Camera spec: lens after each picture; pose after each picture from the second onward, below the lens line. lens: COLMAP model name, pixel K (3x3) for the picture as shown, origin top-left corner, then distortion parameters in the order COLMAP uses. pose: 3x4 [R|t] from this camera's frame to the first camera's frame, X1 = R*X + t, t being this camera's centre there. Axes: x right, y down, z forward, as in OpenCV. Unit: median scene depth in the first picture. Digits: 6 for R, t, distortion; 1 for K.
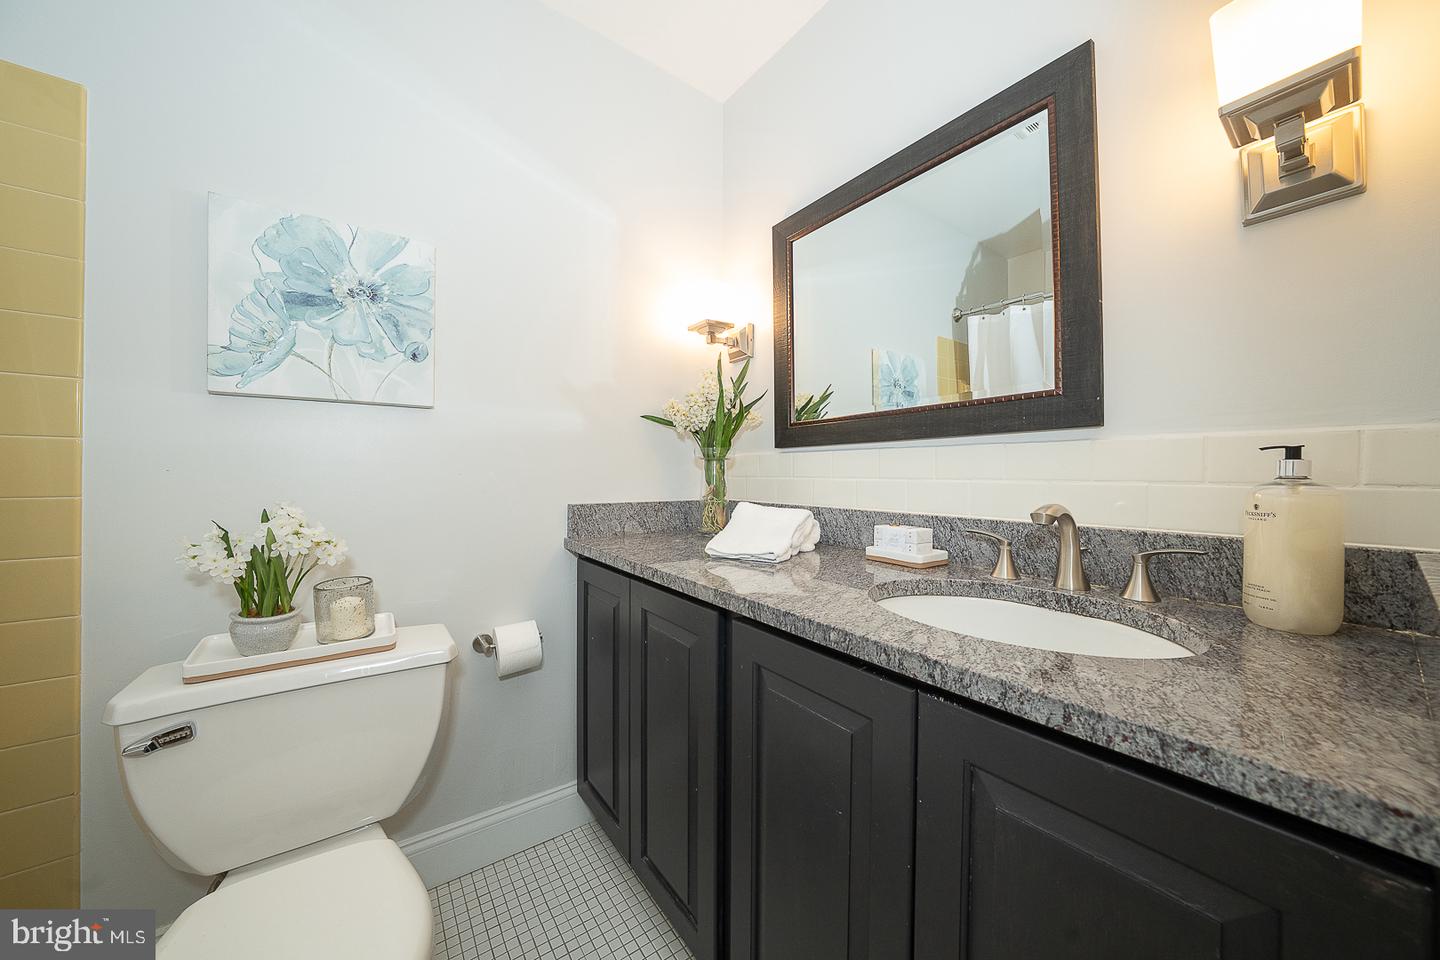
lens RADIAL K [[489.7, 0, 725.0], [0, 489.7, 472.4], [0, 0, 1]] dist [-0.021109, 0.001472]
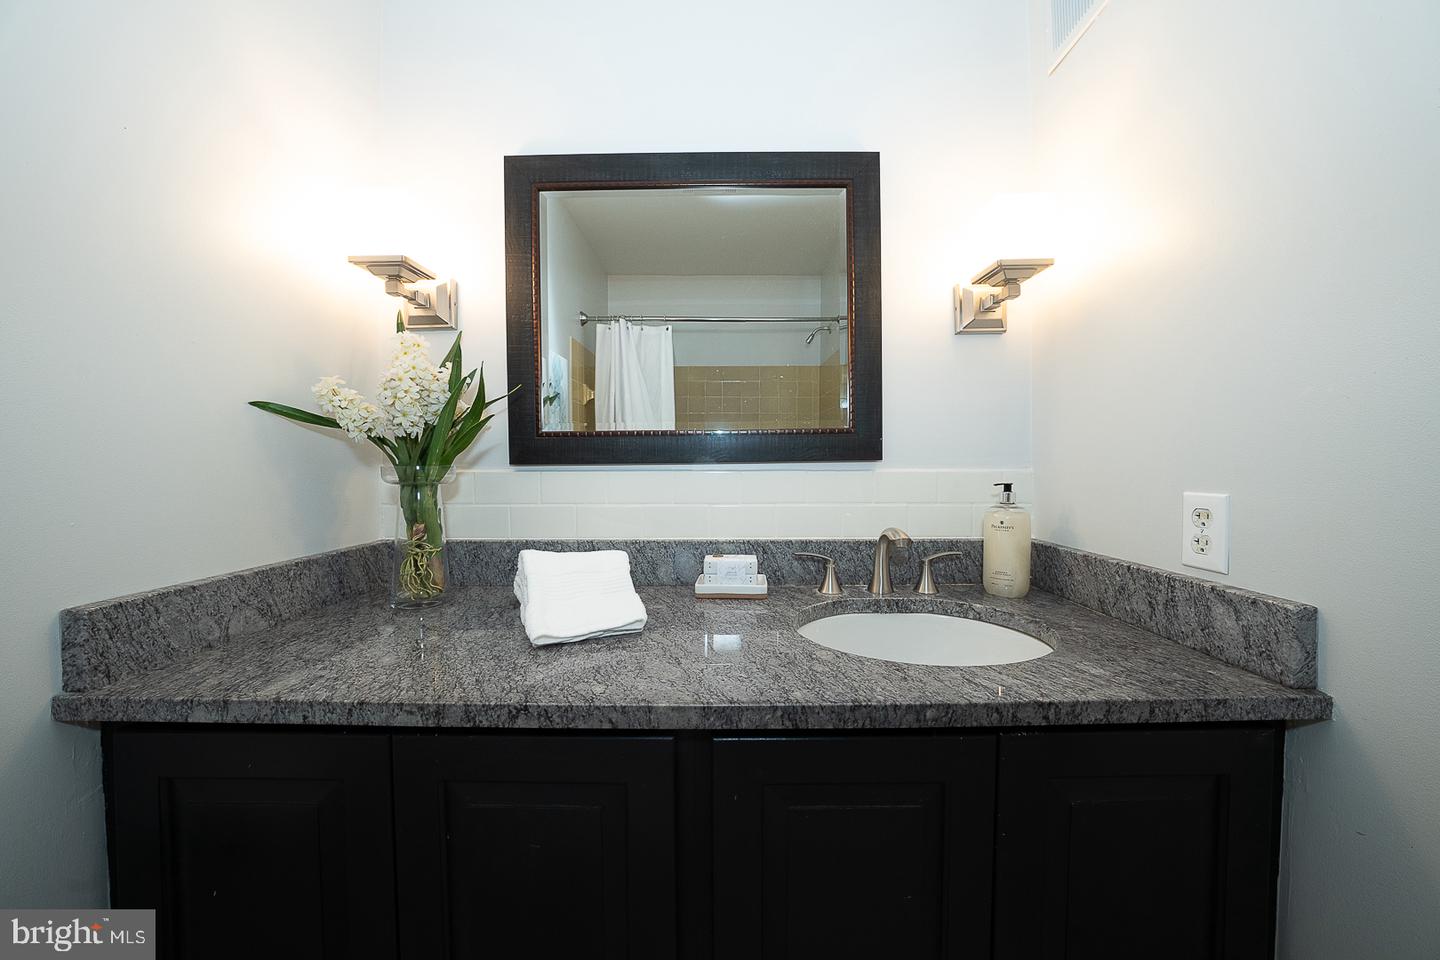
lens RADIAL K [[489.7, 0, 721.9], [0, 489.7, 472.2], [0, 0, 1]] dist [-0.021109, 0.001472]
pose [[0.599270, -0.019530, 0.800309, -0.529969], [0.004291, 0.999766, 0.021184, -0.096625], [-0.800536, -0.009261, 0.599214, 0.573412]]
